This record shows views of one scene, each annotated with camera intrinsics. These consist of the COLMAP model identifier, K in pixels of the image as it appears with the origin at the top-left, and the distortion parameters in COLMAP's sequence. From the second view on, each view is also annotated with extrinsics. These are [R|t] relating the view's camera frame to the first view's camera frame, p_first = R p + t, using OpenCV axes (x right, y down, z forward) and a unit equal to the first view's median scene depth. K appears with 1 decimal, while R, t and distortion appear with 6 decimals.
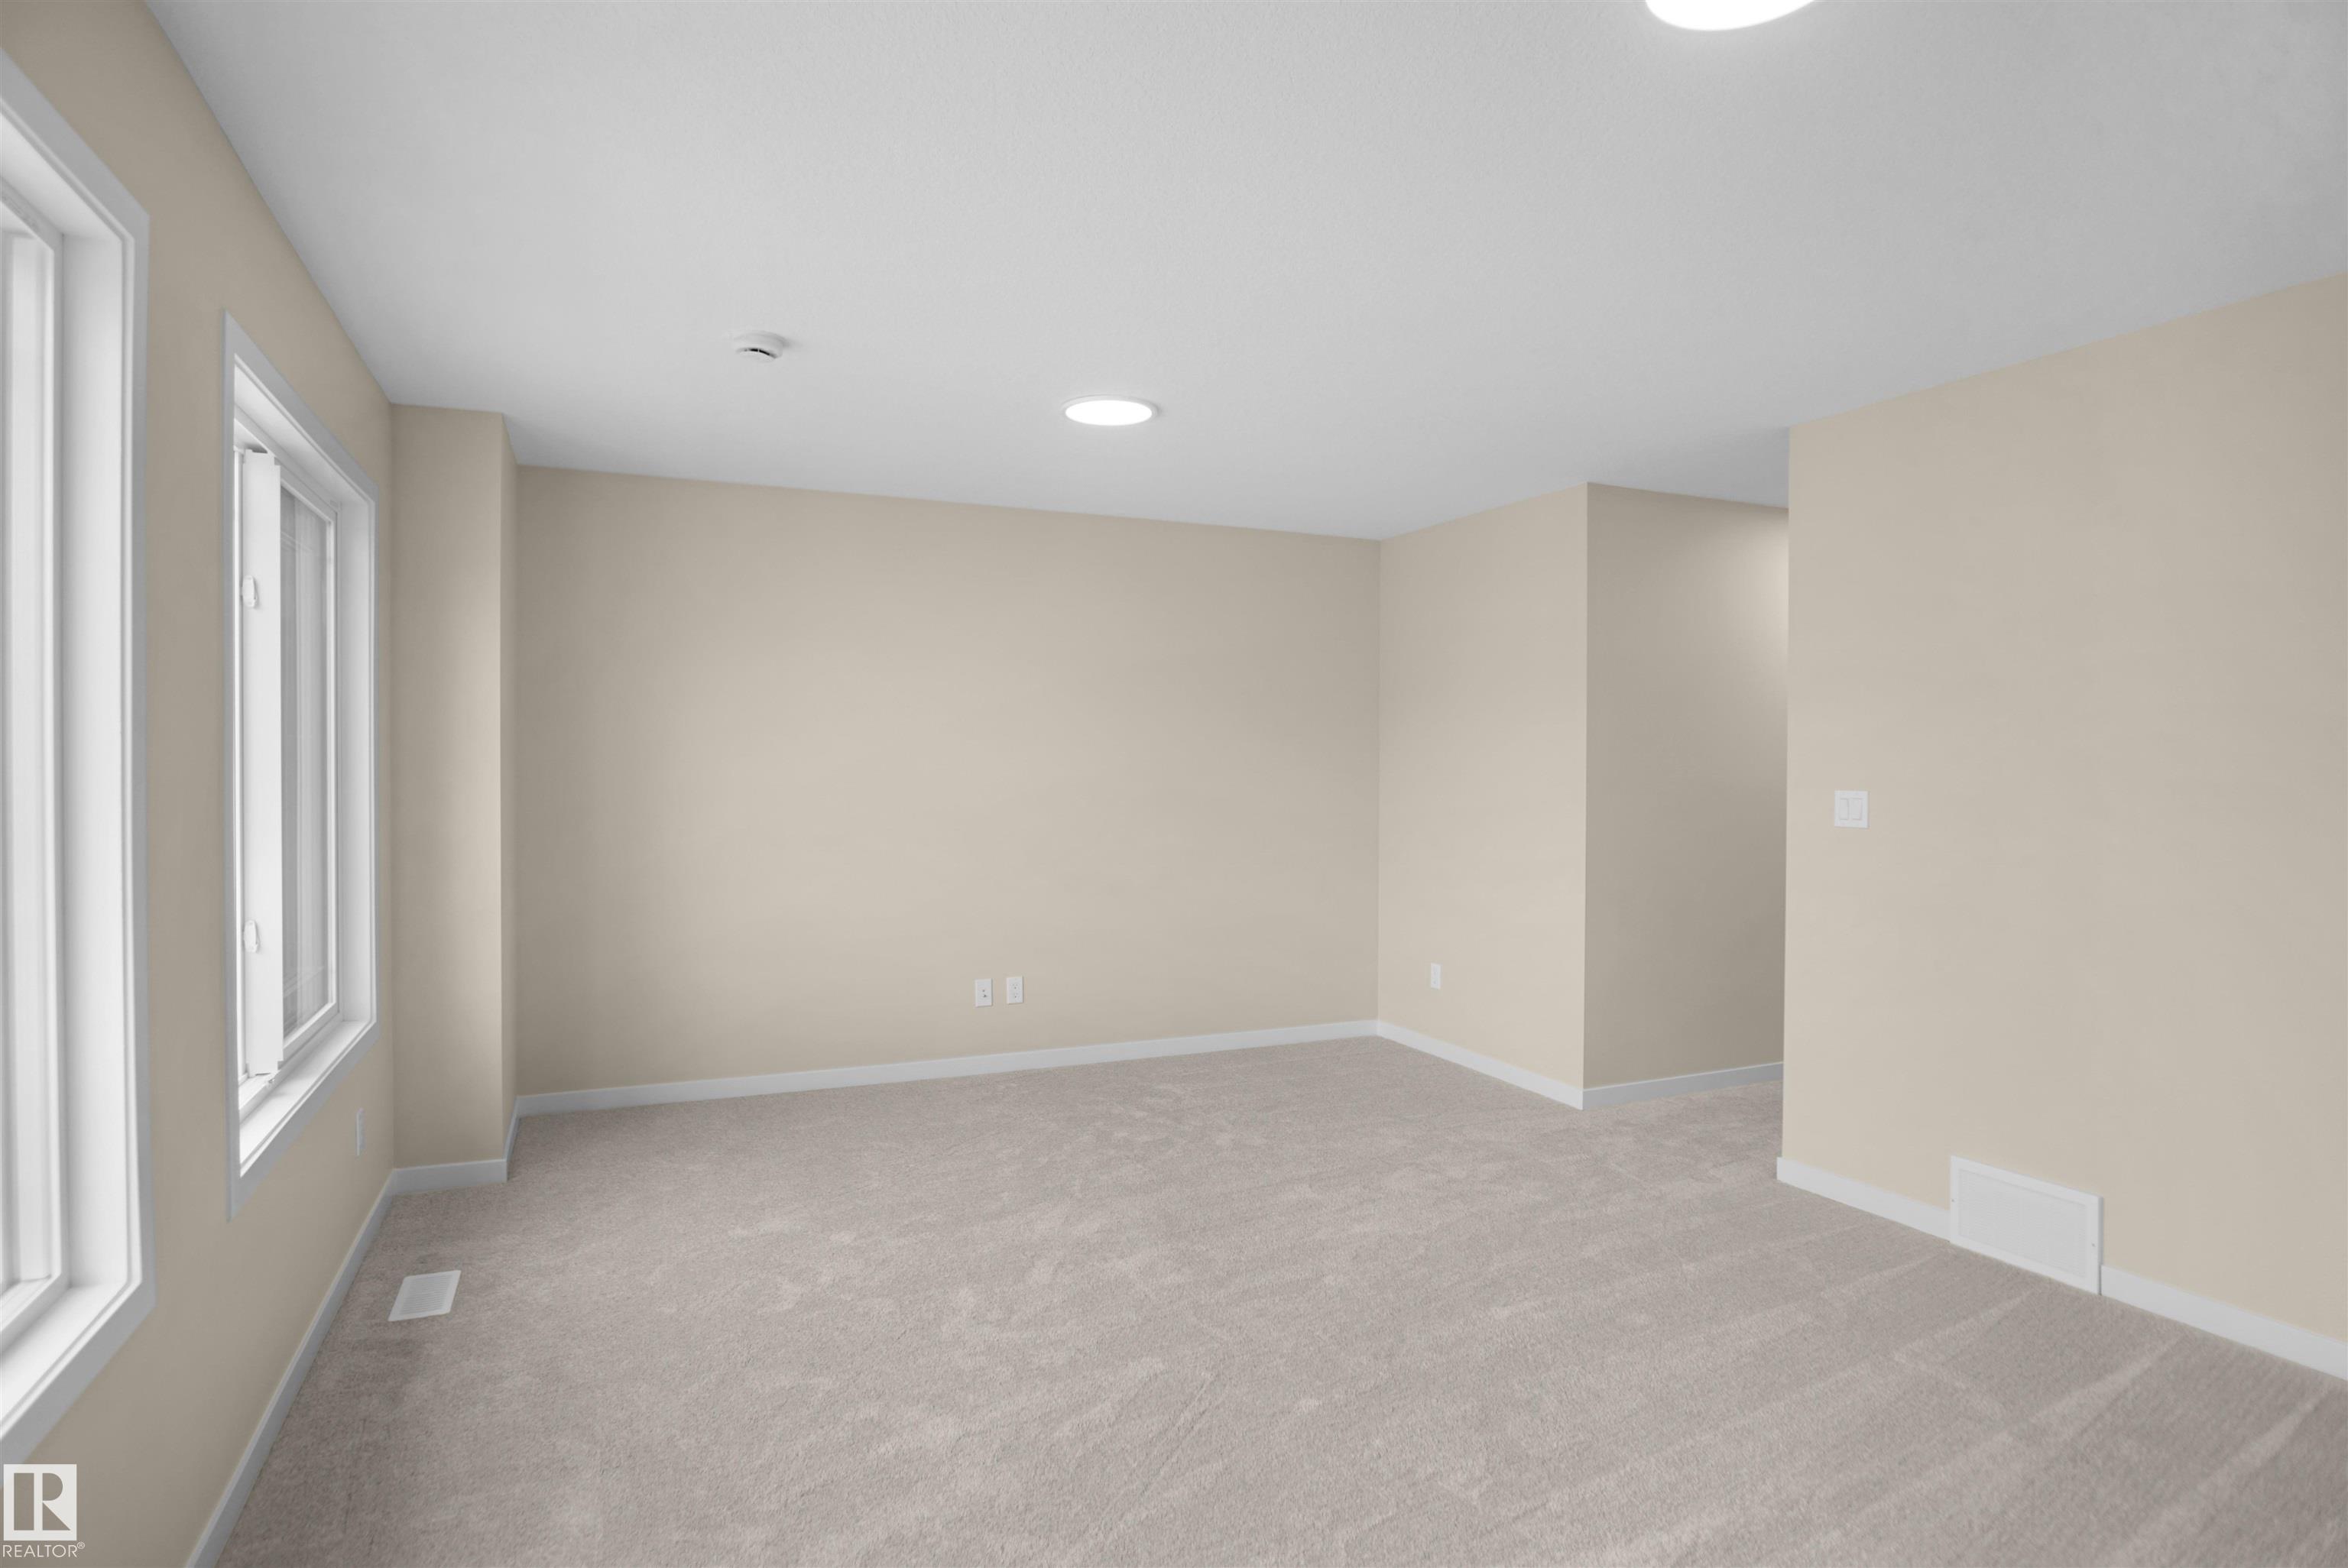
lens RADIAL K [[1256.0, 0, 1222.5], [0, 1256.0, 785.8], [0, 0, 1]] dist [-0.031371, 0.006571]
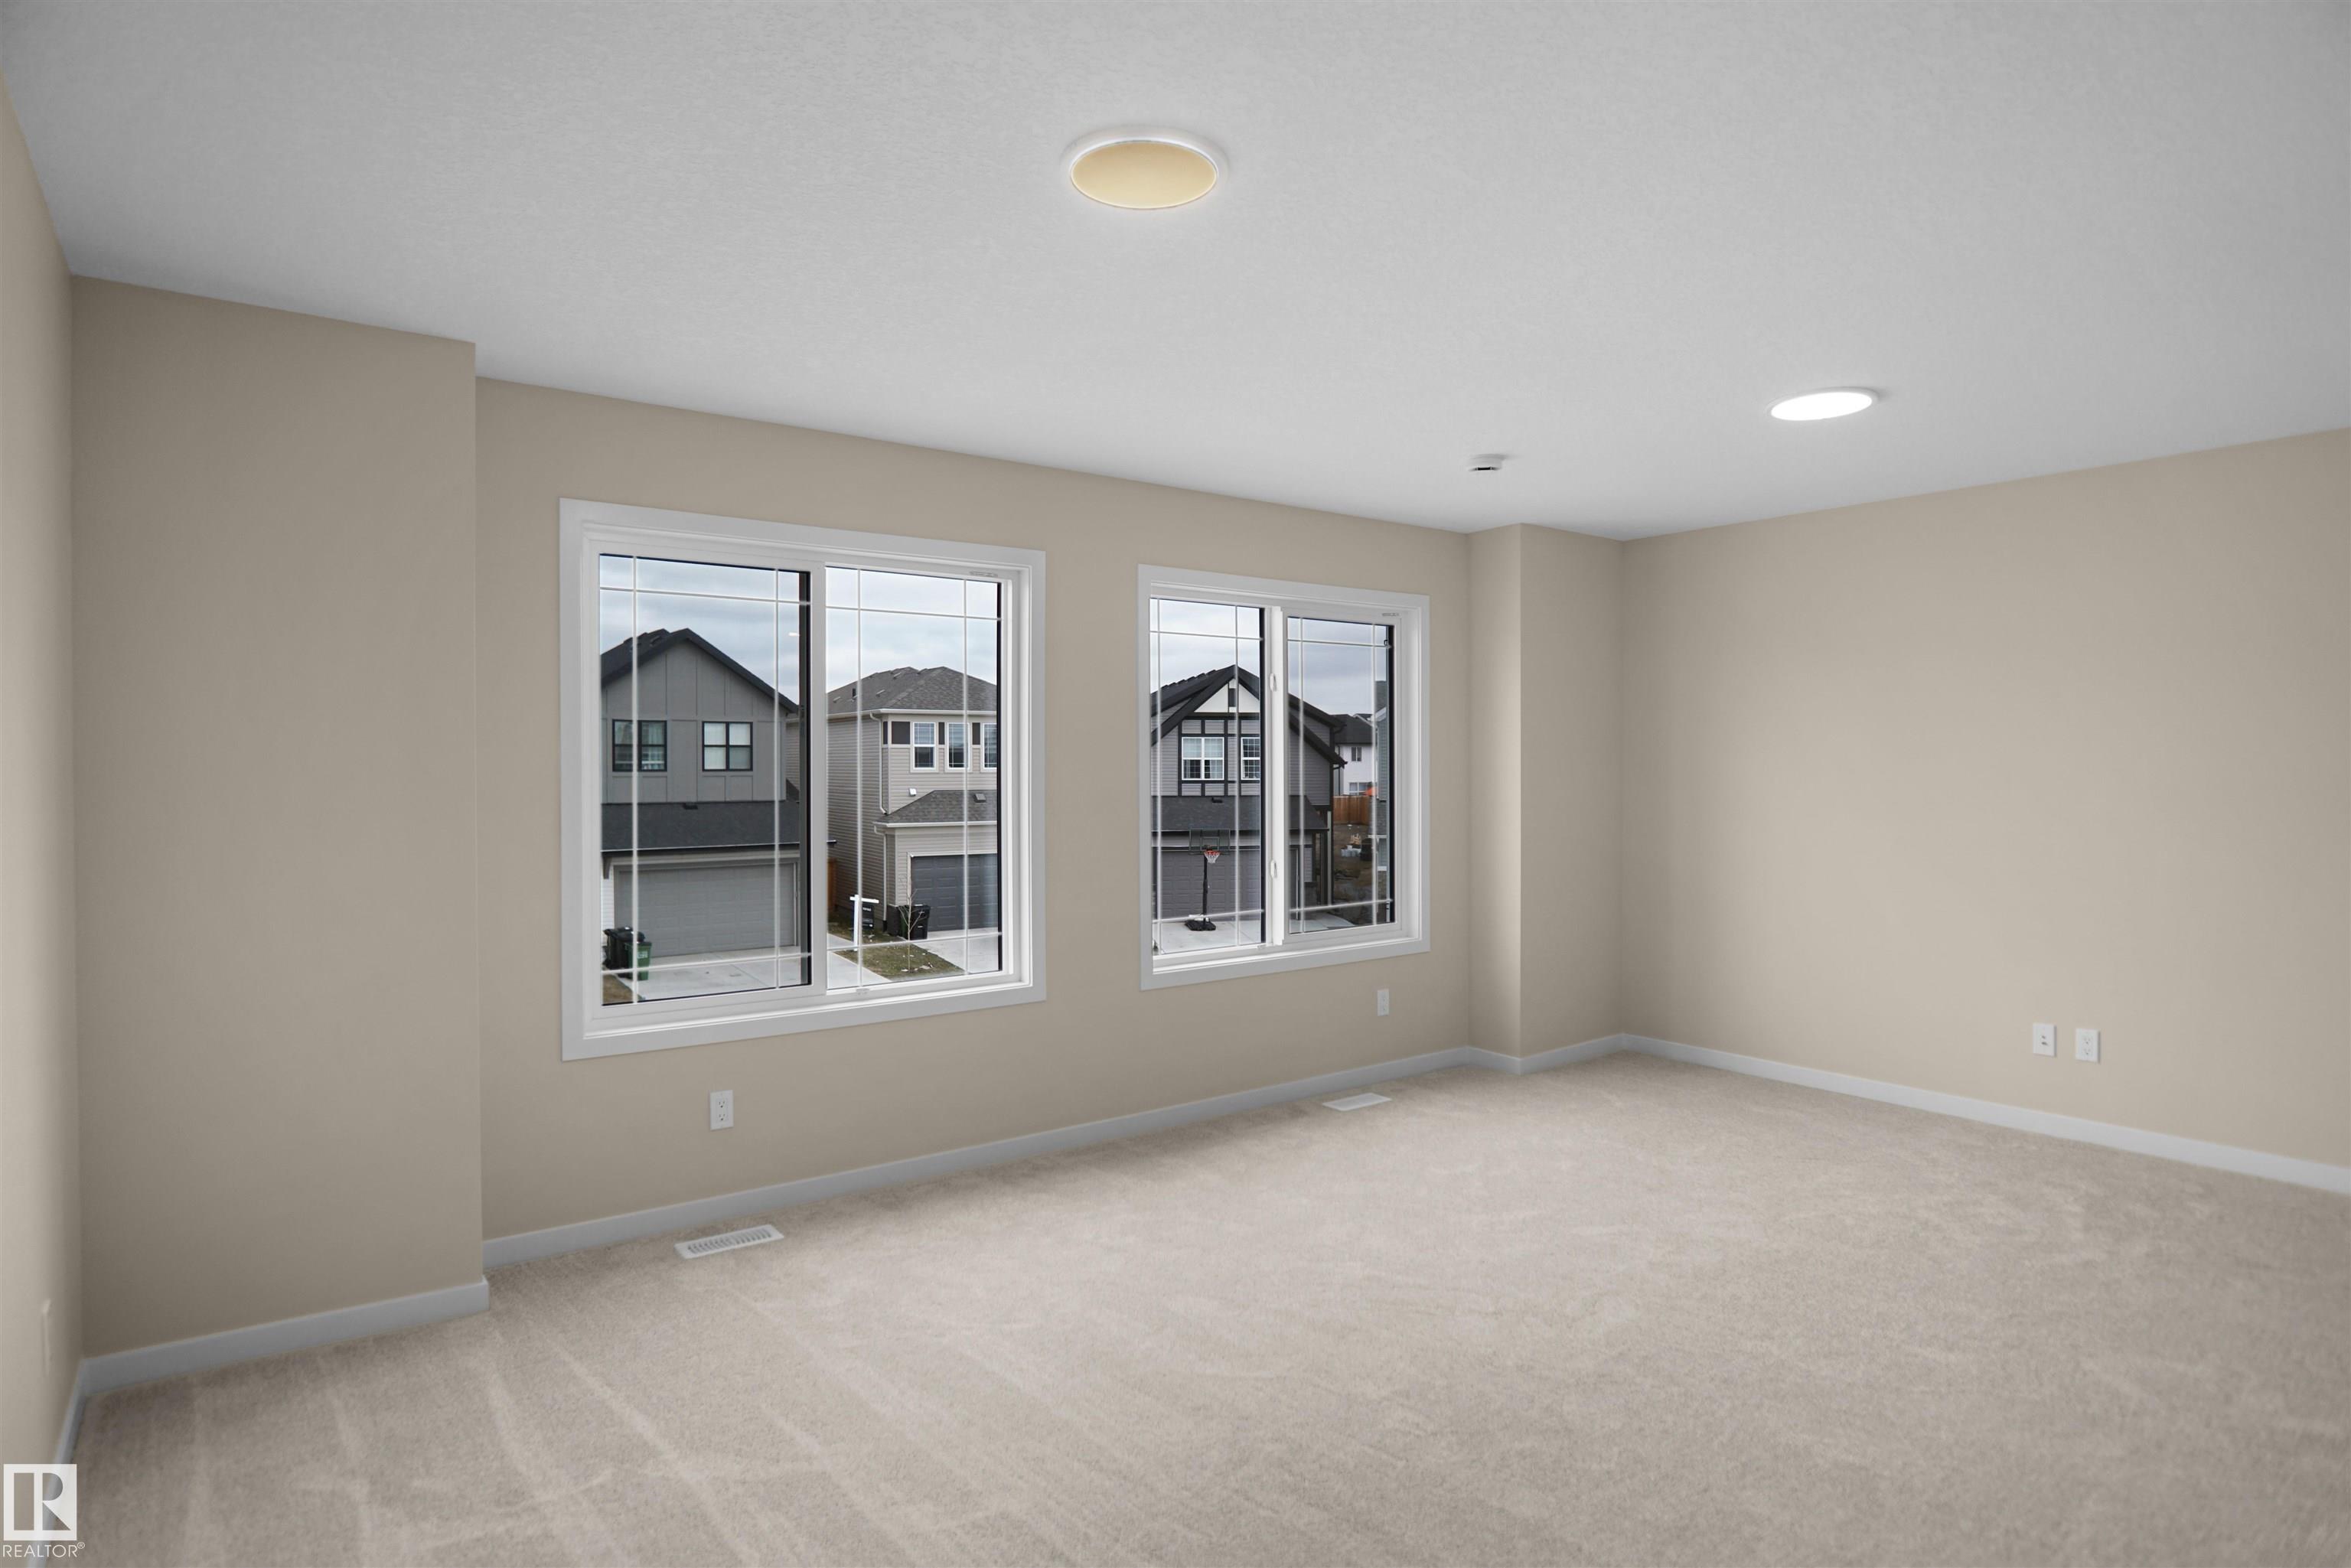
lens RADIAL K [[1284.5, 0, 1190.4], [0, 1284.5, 774.4], [0, 0, 1]] dist [-0.037527, 0.008421]
pose [[0.239484, 0.011516, -0.970832, 0.732105], [-0.020672, 0.999763, 0.006759, -0.017766], [0.970680, 0.018451, 0.239665, 0.299112]]
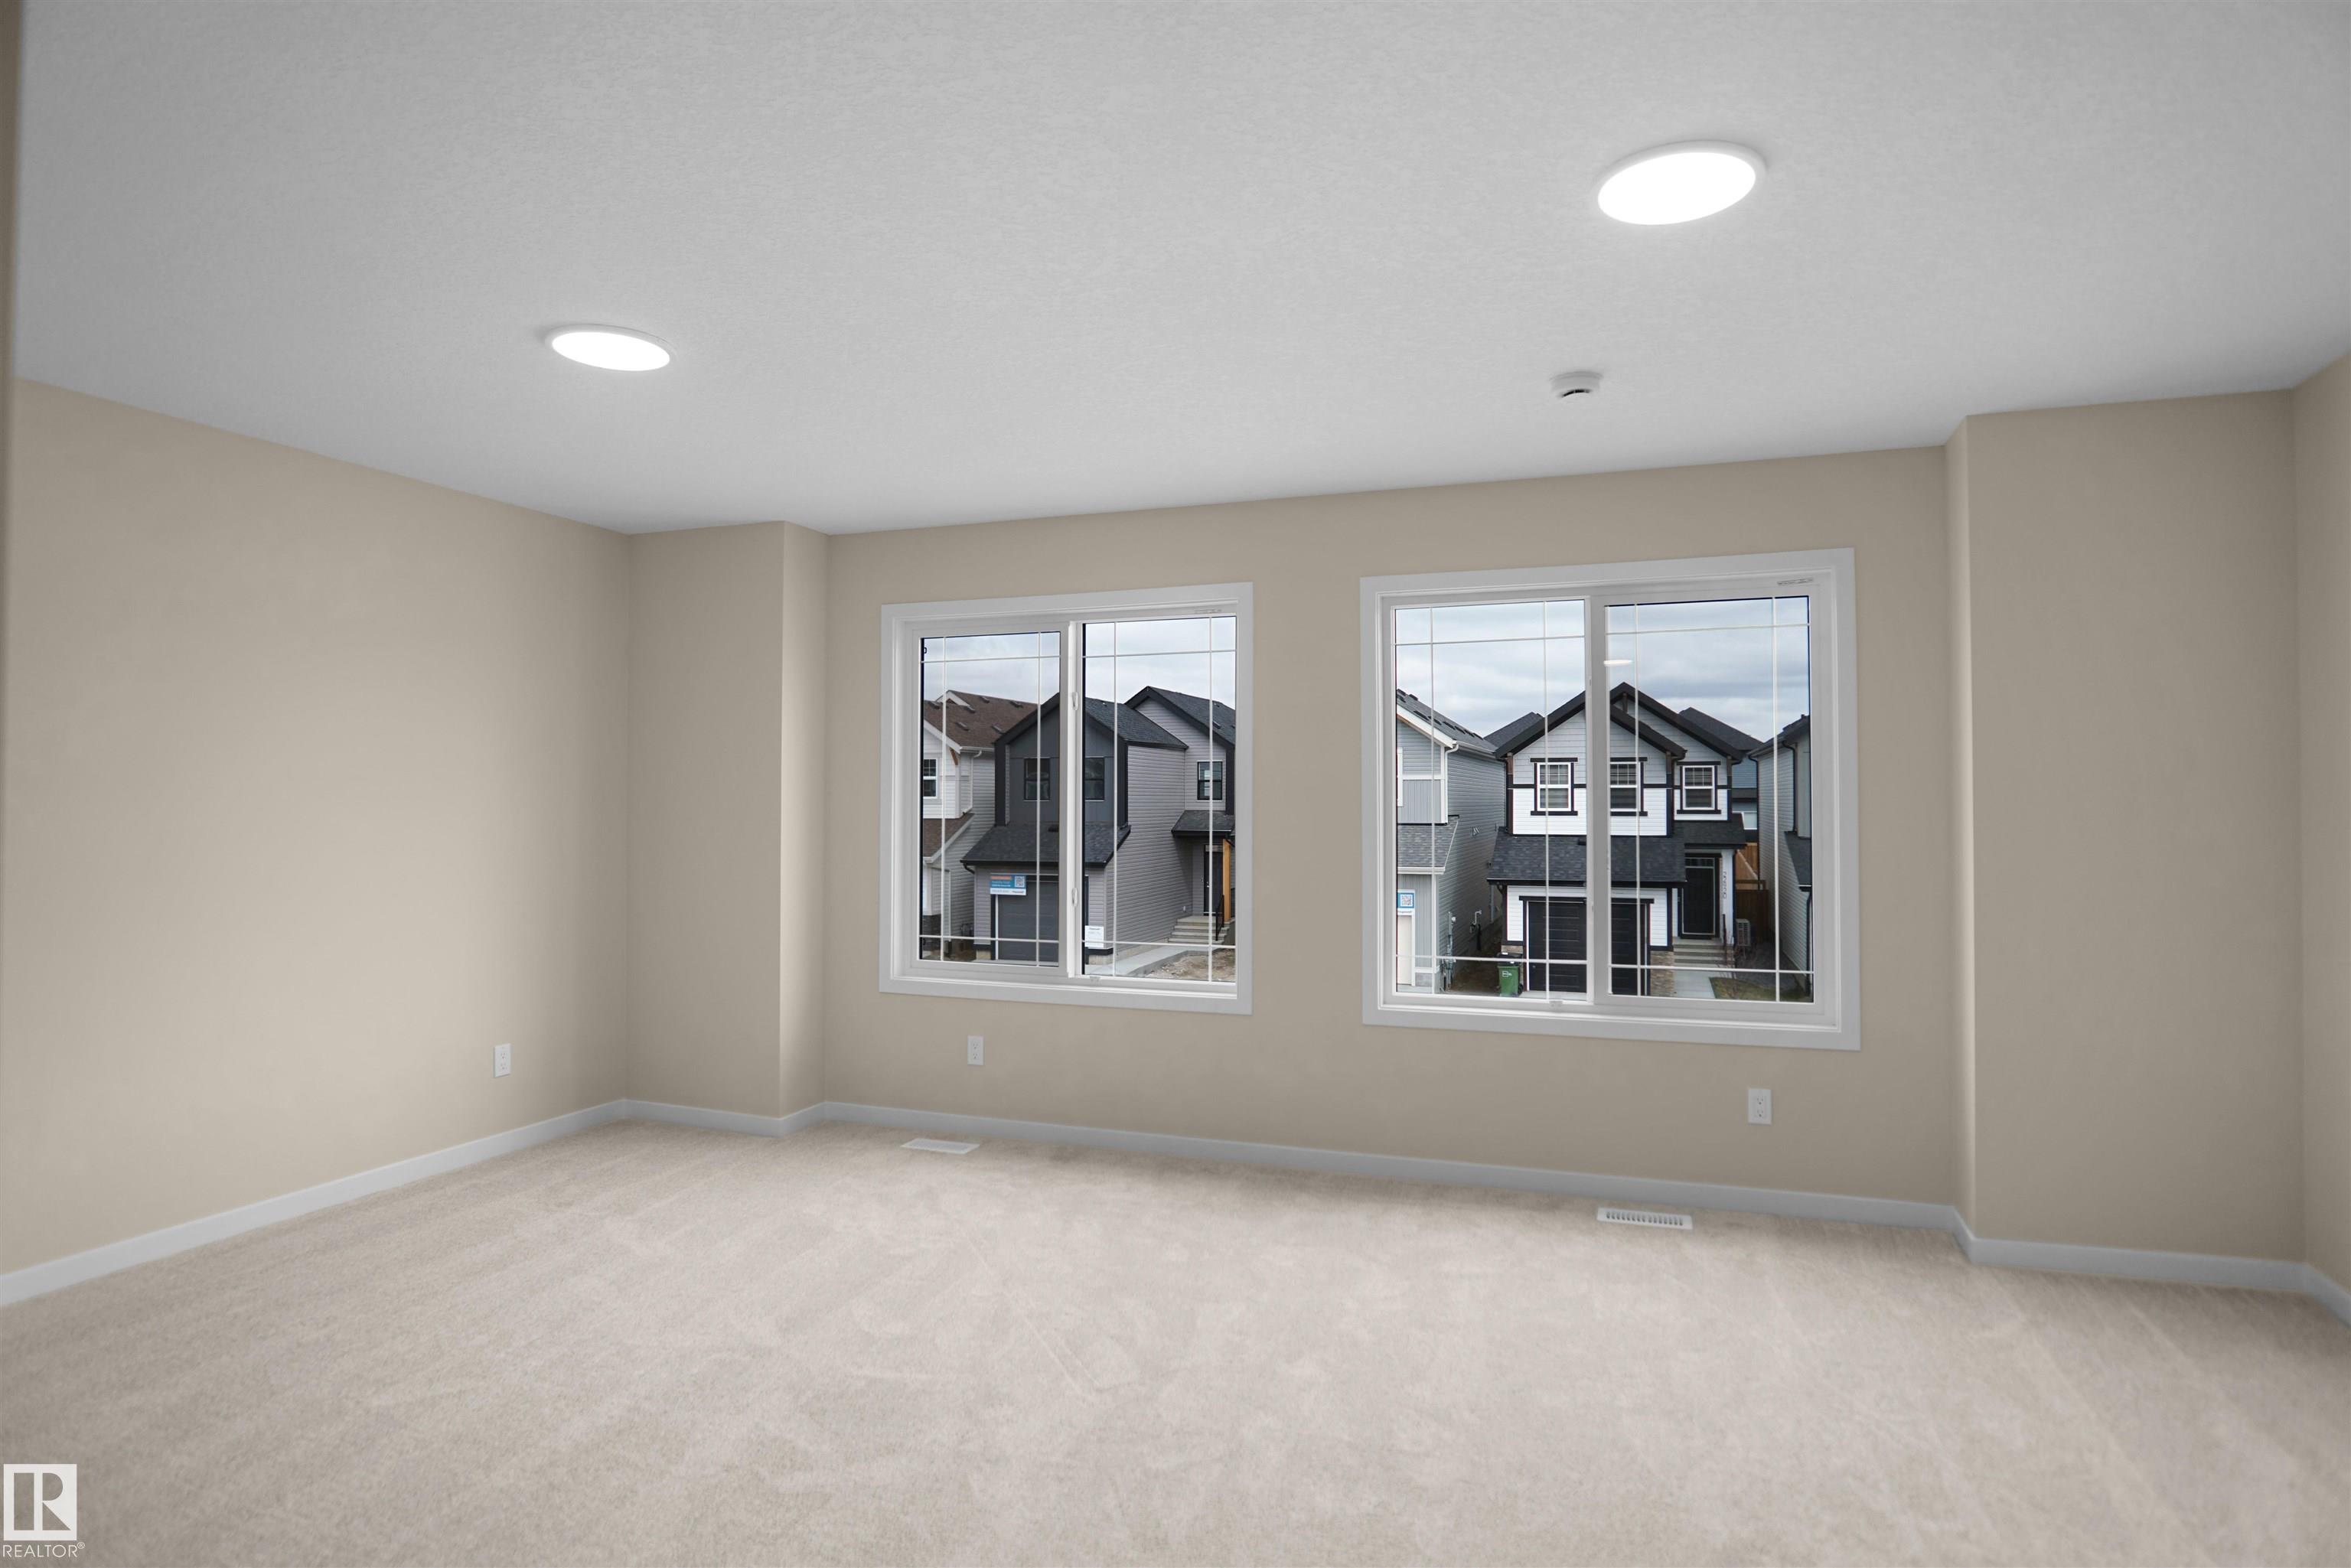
lens RADIAL K [[1270.8, 0, 1212.5], [0, 1270.8, 782.7], [0, 0, 1]] dist [-0.037667, 0.012407]
pose [[-0.679897, -0.013584, -0.733182, 0.476356], [-0.016548, 0.999858, -0.003178, -0.015219], [0.733121, 0.009972, -0.680025, 1.220630]]
